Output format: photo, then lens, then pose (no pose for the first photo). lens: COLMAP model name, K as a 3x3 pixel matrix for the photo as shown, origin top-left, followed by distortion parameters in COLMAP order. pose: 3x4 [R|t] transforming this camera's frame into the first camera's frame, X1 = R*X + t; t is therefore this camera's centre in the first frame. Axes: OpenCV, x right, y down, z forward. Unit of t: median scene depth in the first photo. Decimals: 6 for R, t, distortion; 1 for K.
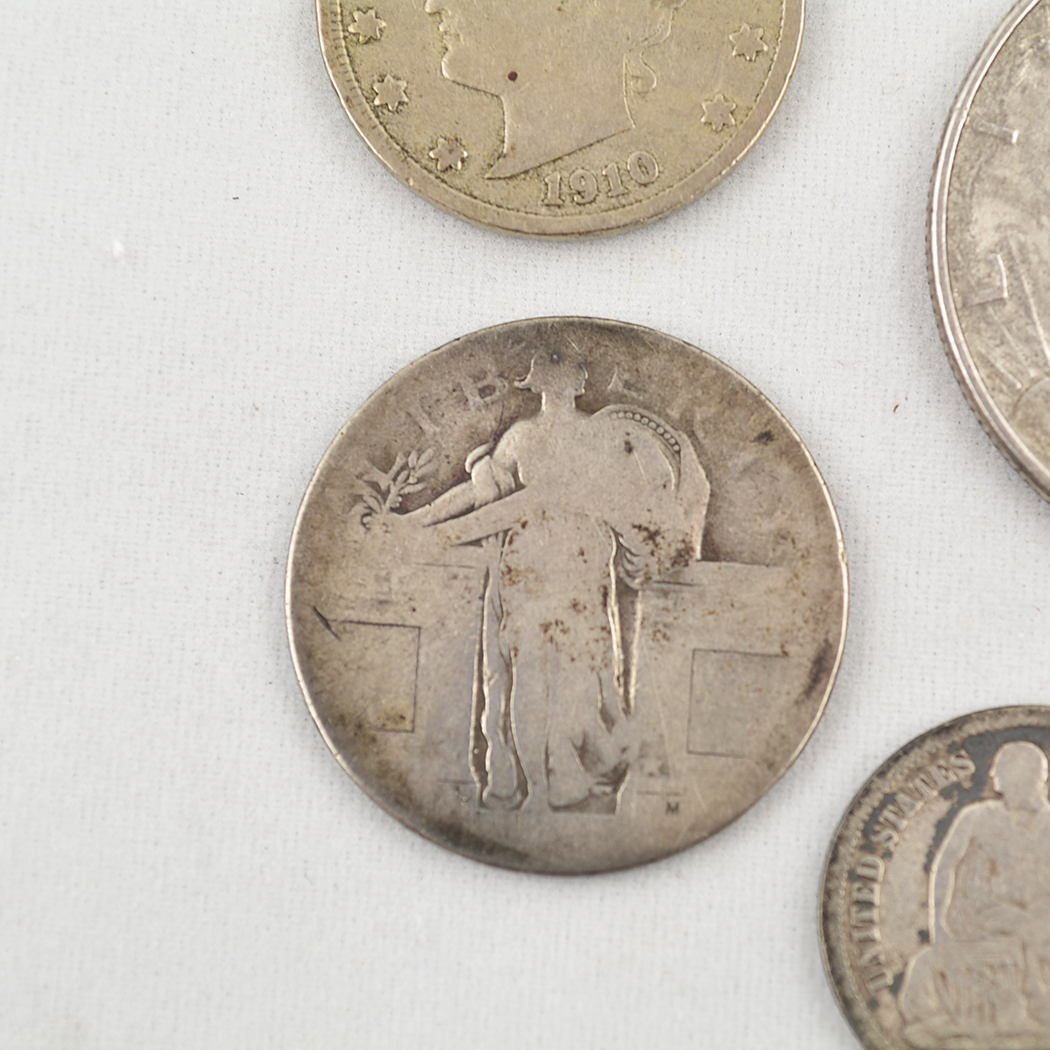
lens RADIAL K [[3473.2, 0, 555.9], [0, 3473.2, 504.9], [0, 0, 1]] dist [-0.008882, 0.000000]
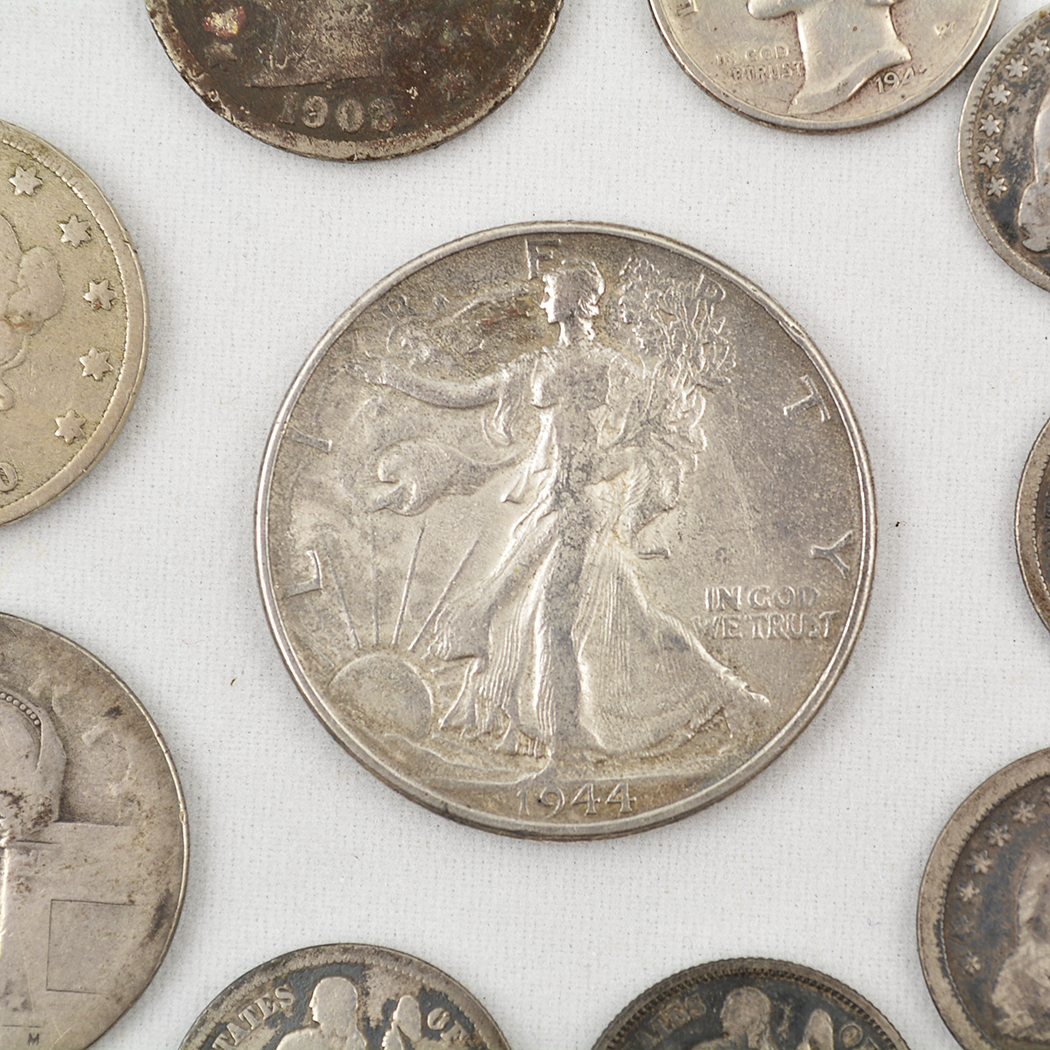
lens RADIAL K [[3473.2, 0, 534.2], [0, 3473.2, 534.2], [0, 0, 1]] dist [-0.008882, 0.000000]
pose [[0.999861, -0.014034, 0.009052, 0.189774], [0.013508, 0.998352, 0.055777, -0.140551], [-0.009820, -0.055647, 0.998402, -0.142288]]
